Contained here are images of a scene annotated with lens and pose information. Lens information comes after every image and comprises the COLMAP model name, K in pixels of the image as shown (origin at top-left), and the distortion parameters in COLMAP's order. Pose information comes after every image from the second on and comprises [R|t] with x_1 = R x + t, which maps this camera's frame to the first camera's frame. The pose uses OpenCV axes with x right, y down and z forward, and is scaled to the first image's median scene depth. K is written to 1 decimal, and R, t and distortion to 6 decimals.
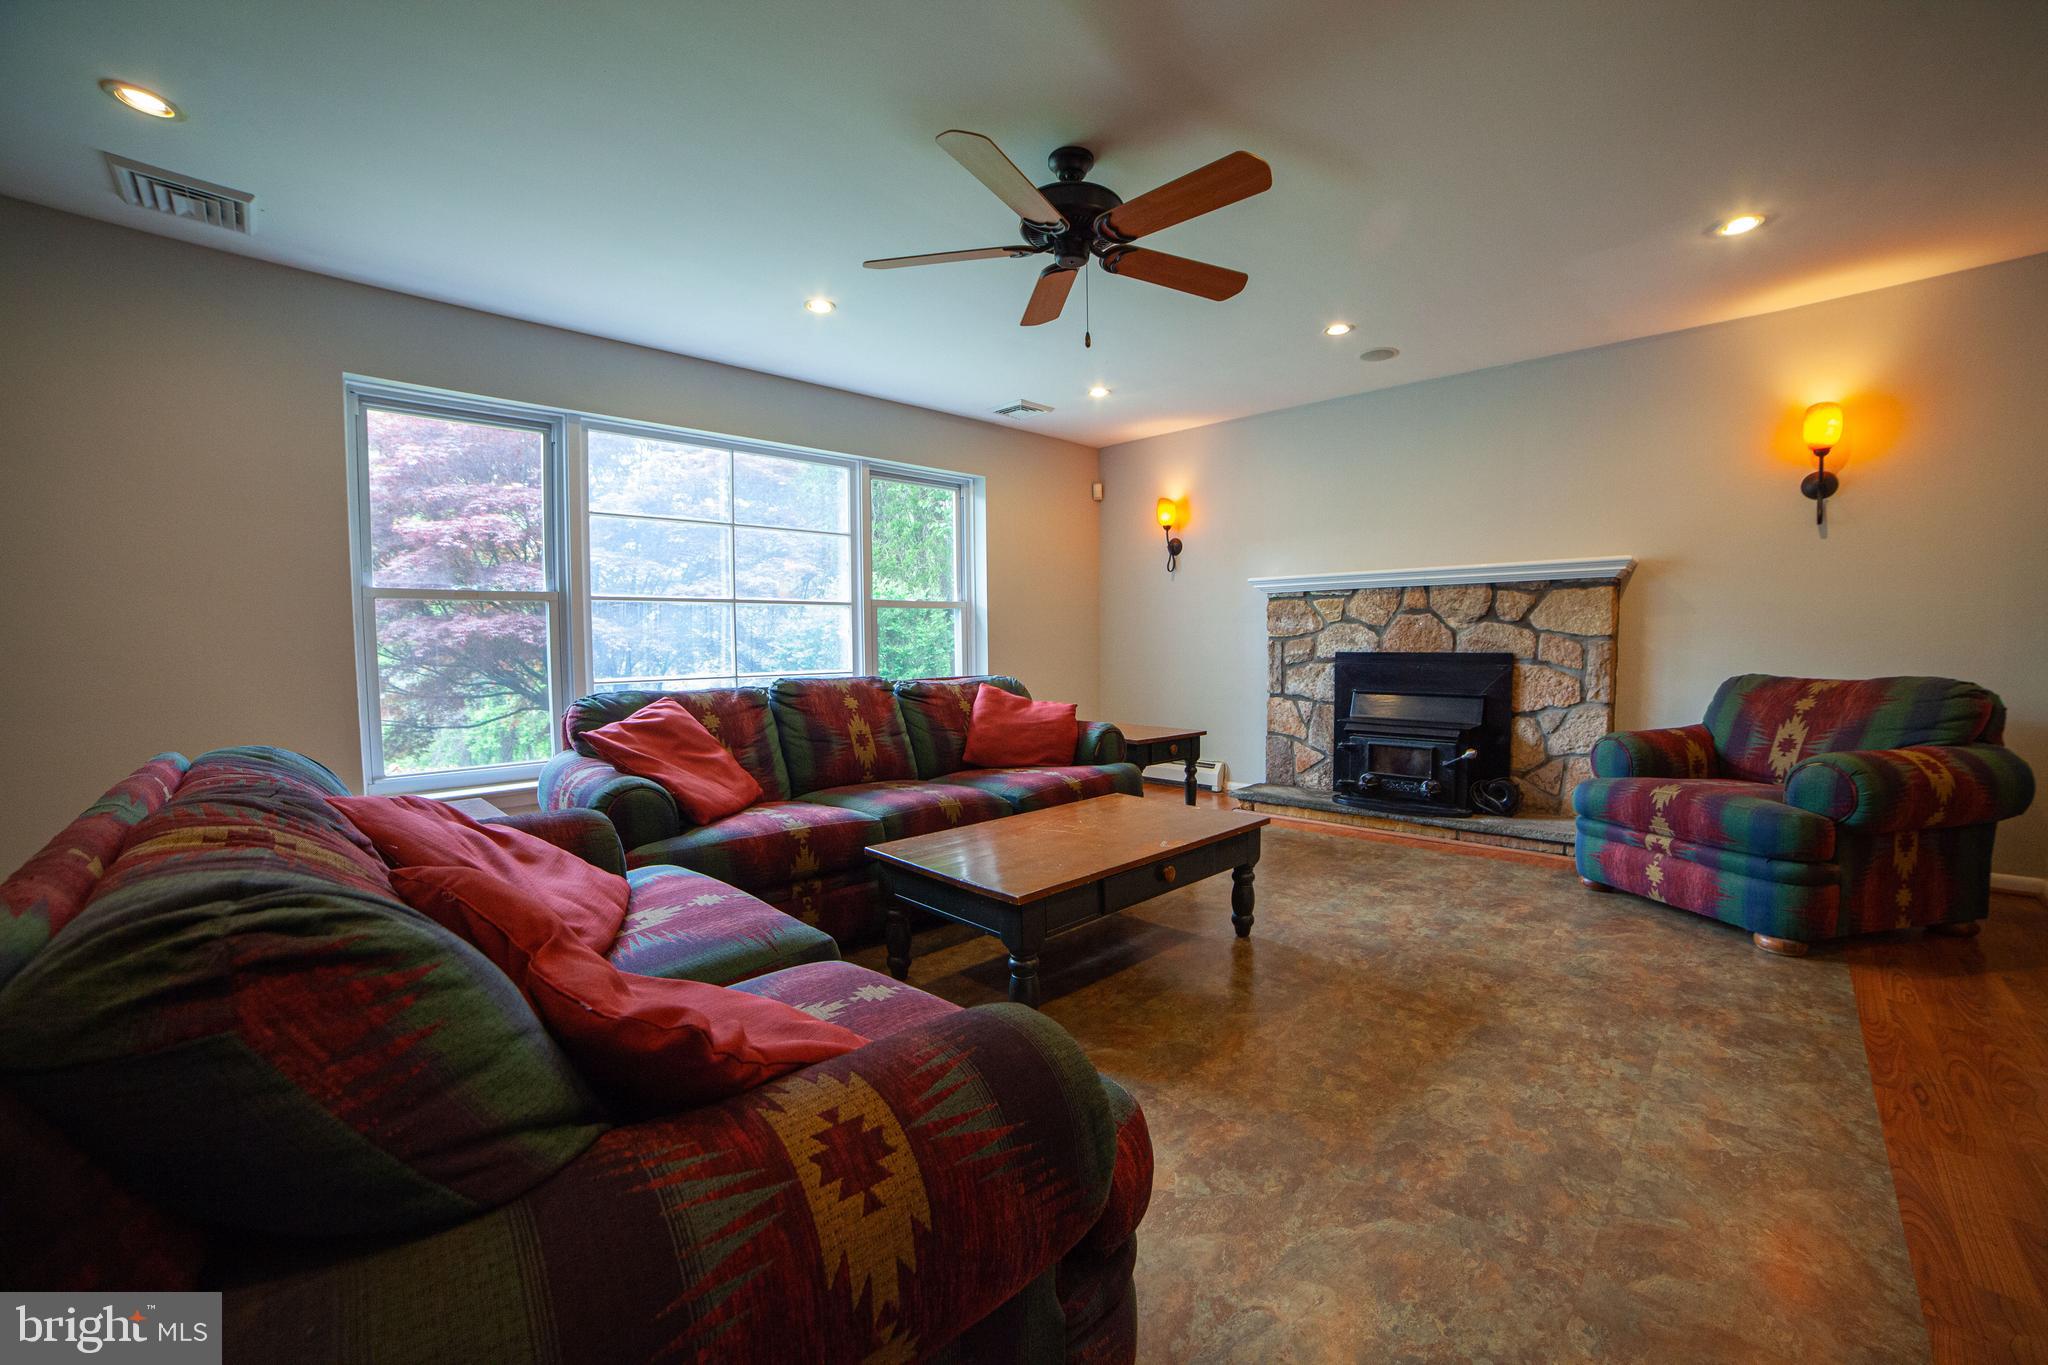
lens RADIAL K [[825.3, 0, 1032.9], [0, 825.3, 688.2], [0, 0, 1]] dist [-0.103670, 0.034653]
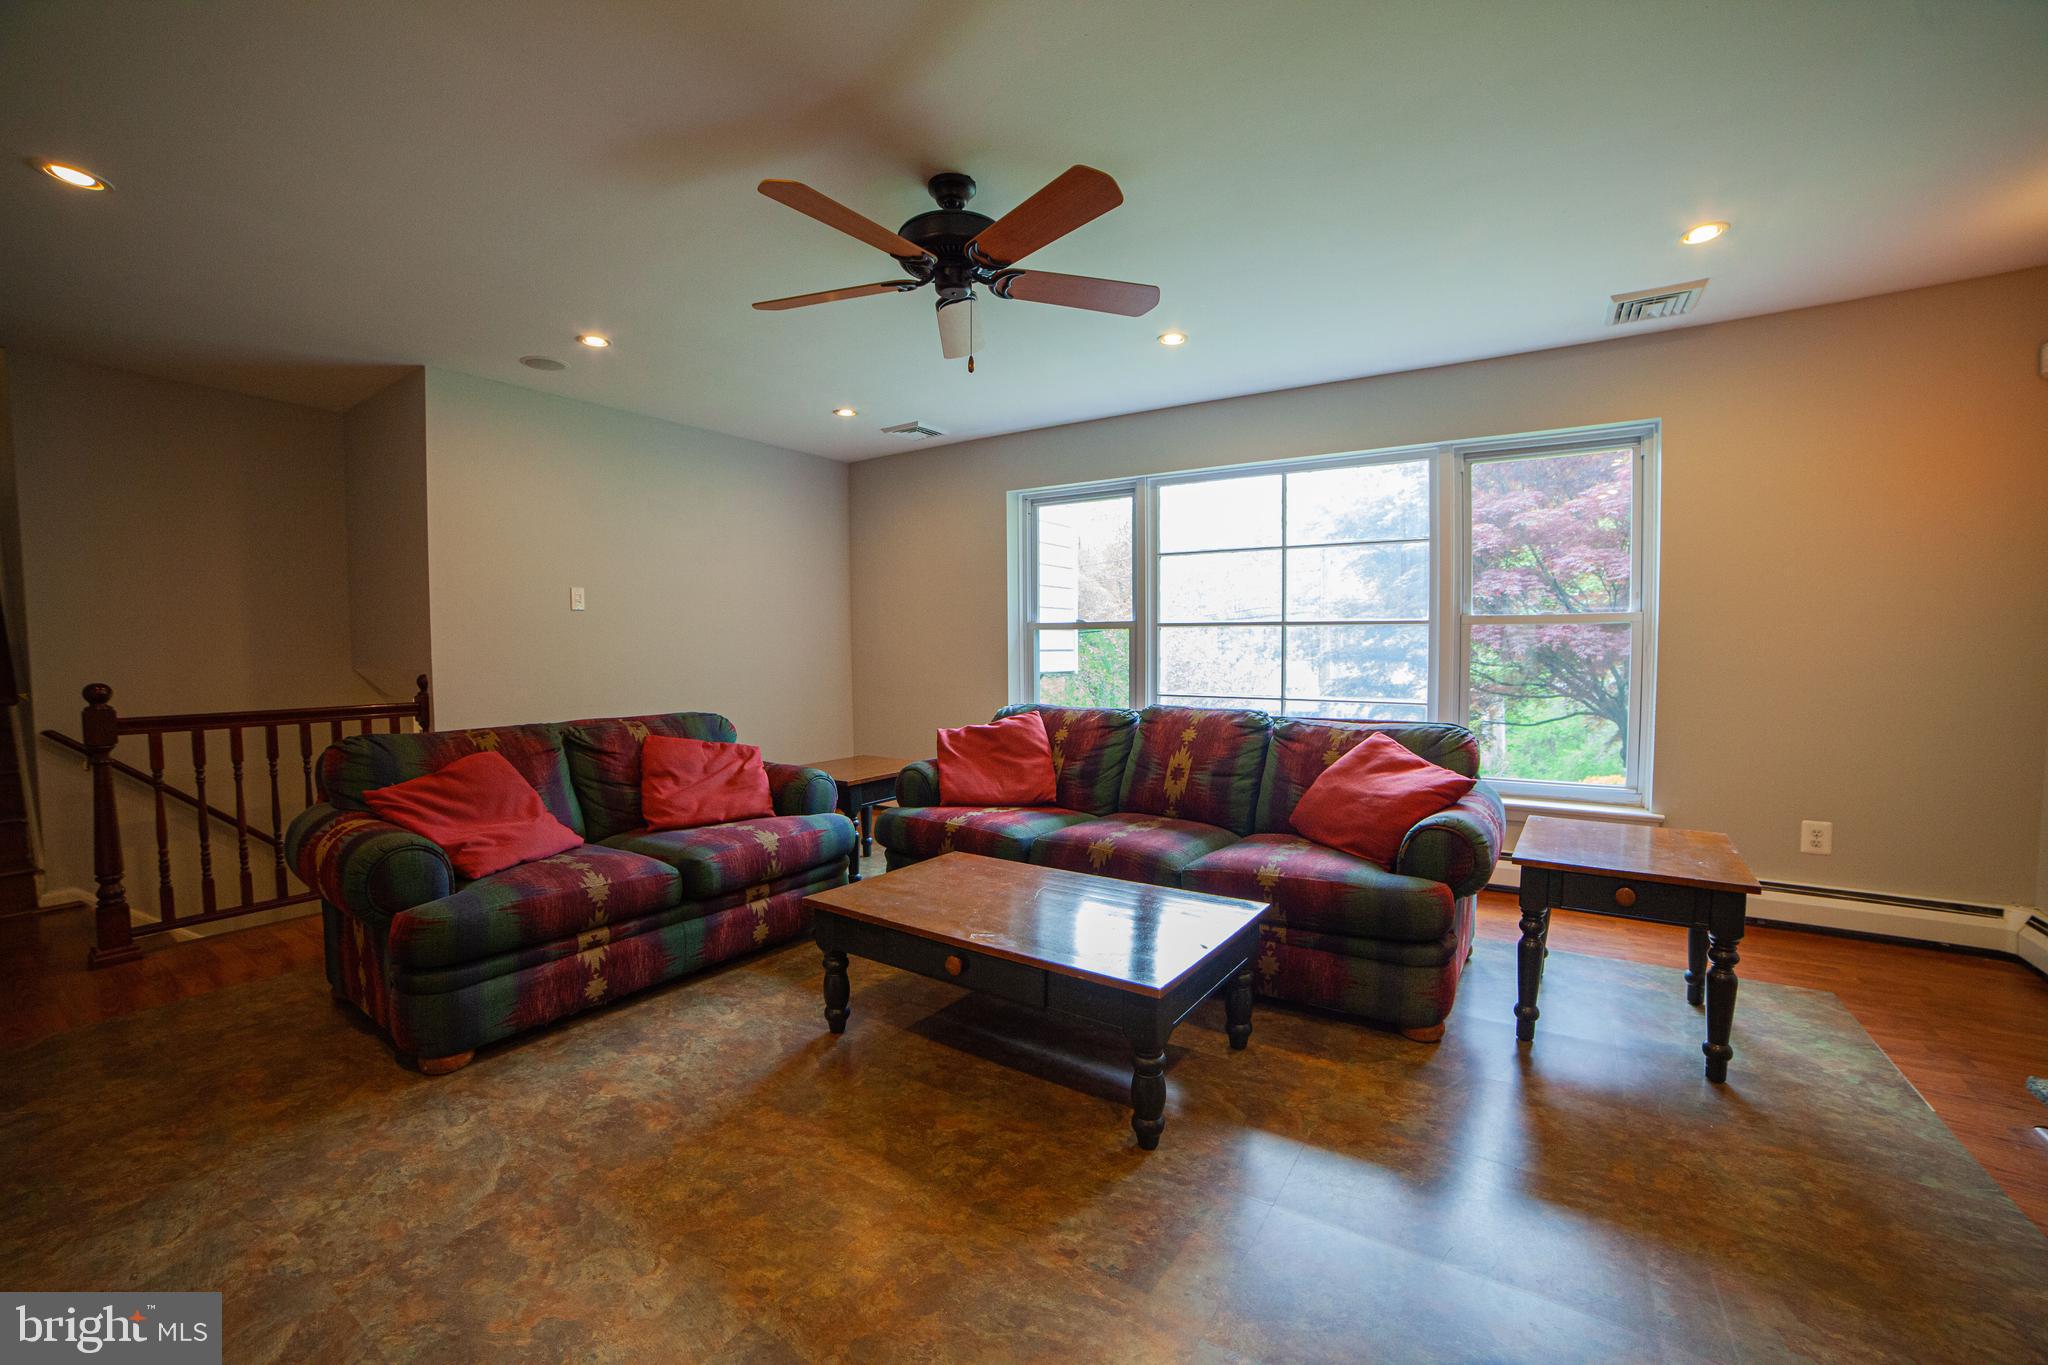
lens RADIAL K [[832.0, 0, 1028.6], [0, 832.0, 685.2], [0, 0, 1]] dist [-0.105726, 0.033822]
pose [[0.180384, 0.052365, -0.982201, 0.858709], [-0.054776, 0.997567, 0.043125, -0.088622], [0.982070, 0.046022, 0.182814, 0.773425]]
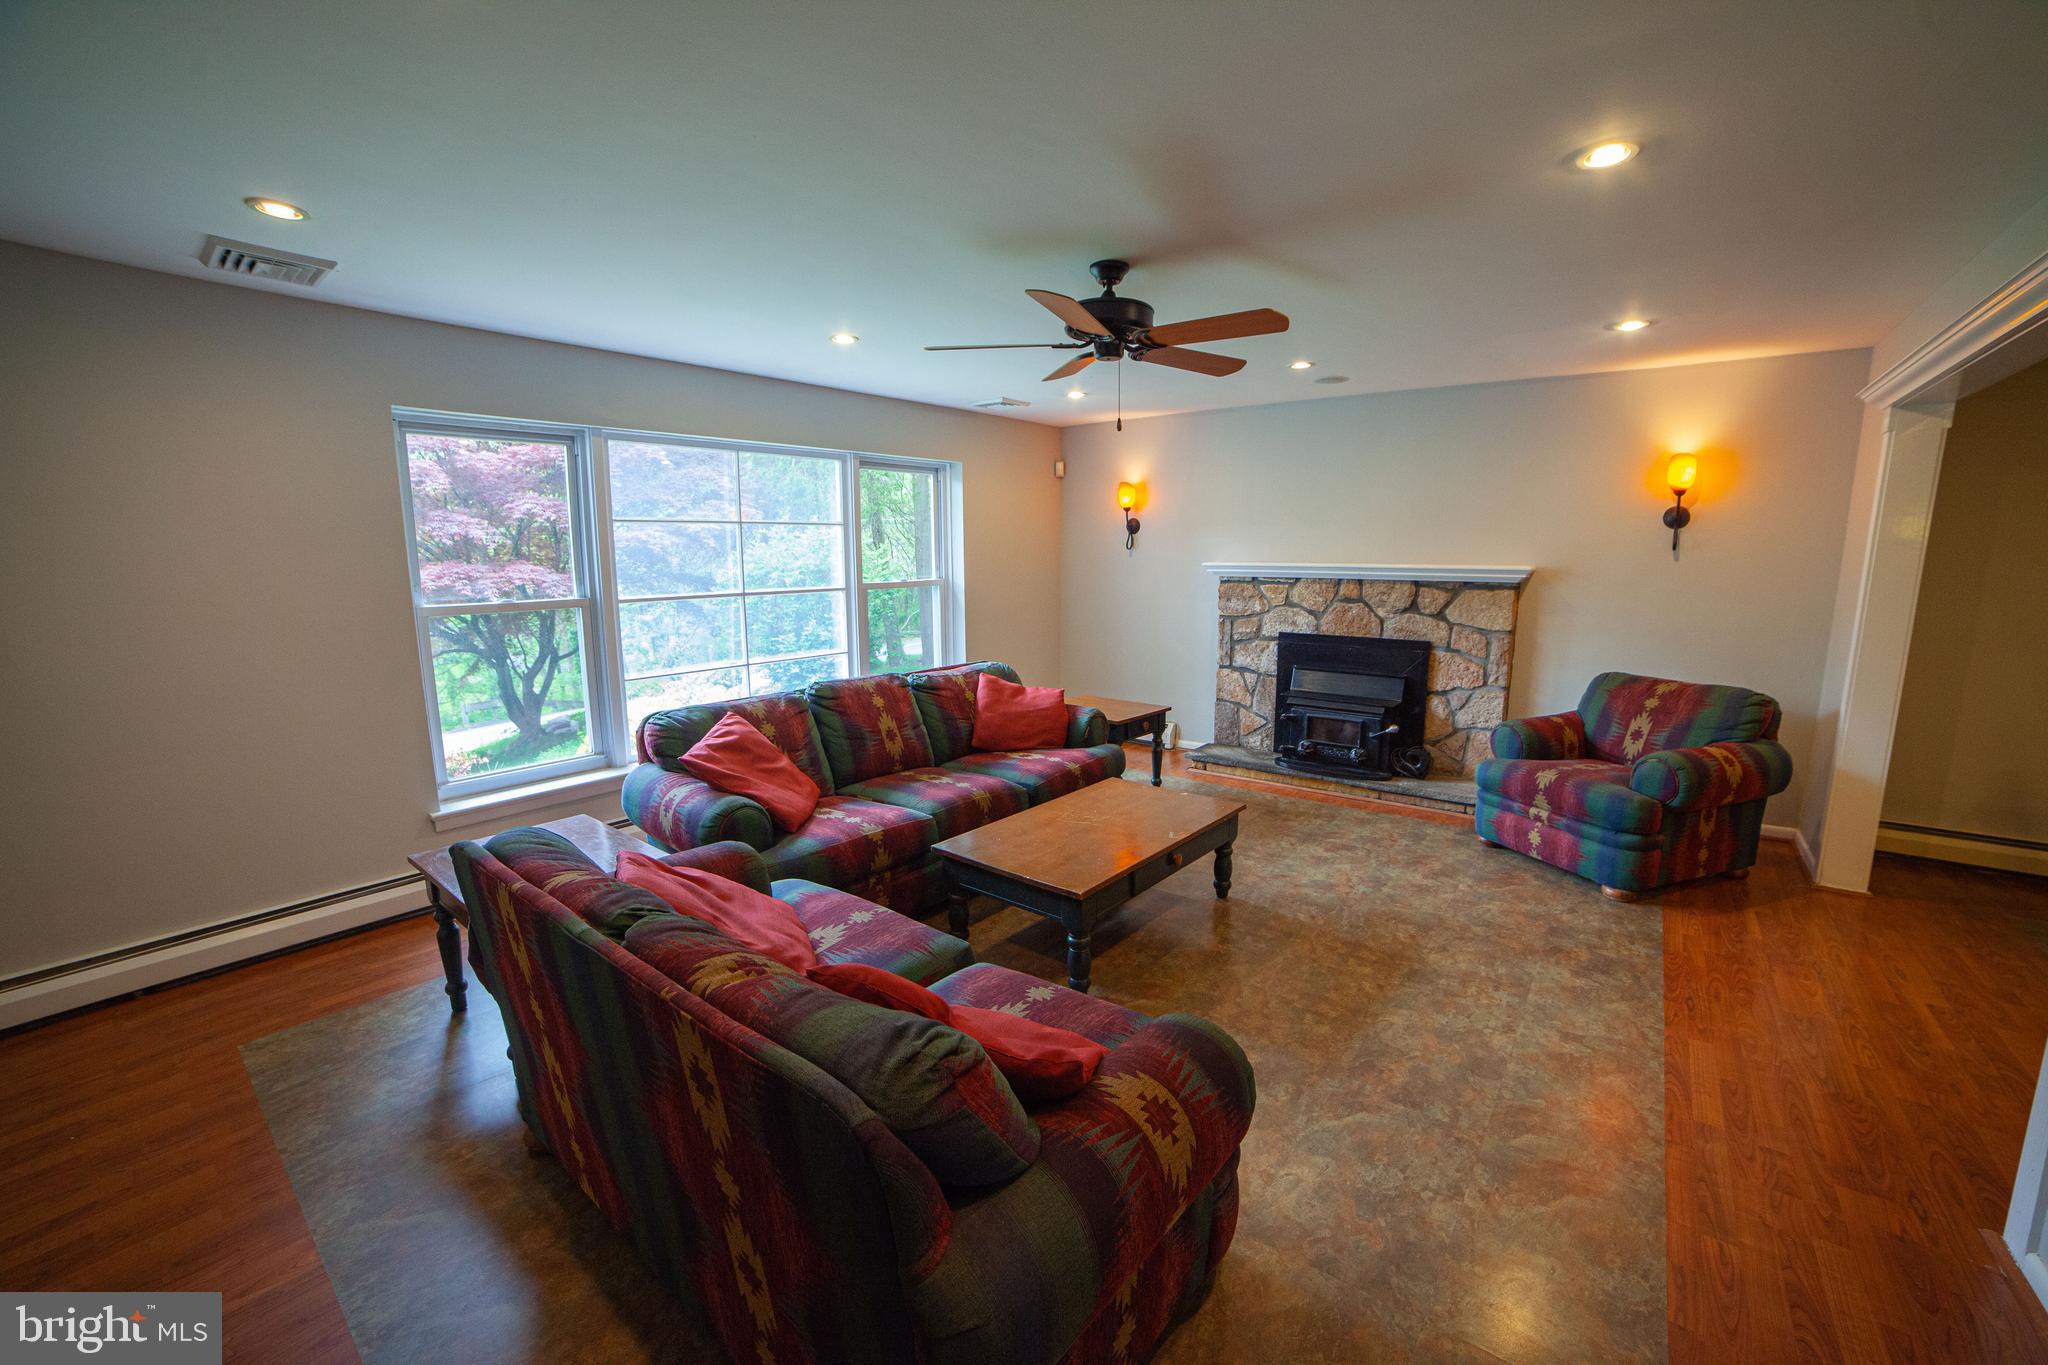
lens RADIAL K [[832.0, 0, 1028.6], [0, 832.0, 685.2], [0, 0, 1]] dist [-0.105726, 0.033822]
pose [[0.994040, -0.013329, 0.108201, -0.170244], [0.001905, 0.994470, 0.105003, -0.152425], [-0.109002, -0.104171, 0.988568, -0.183132]]
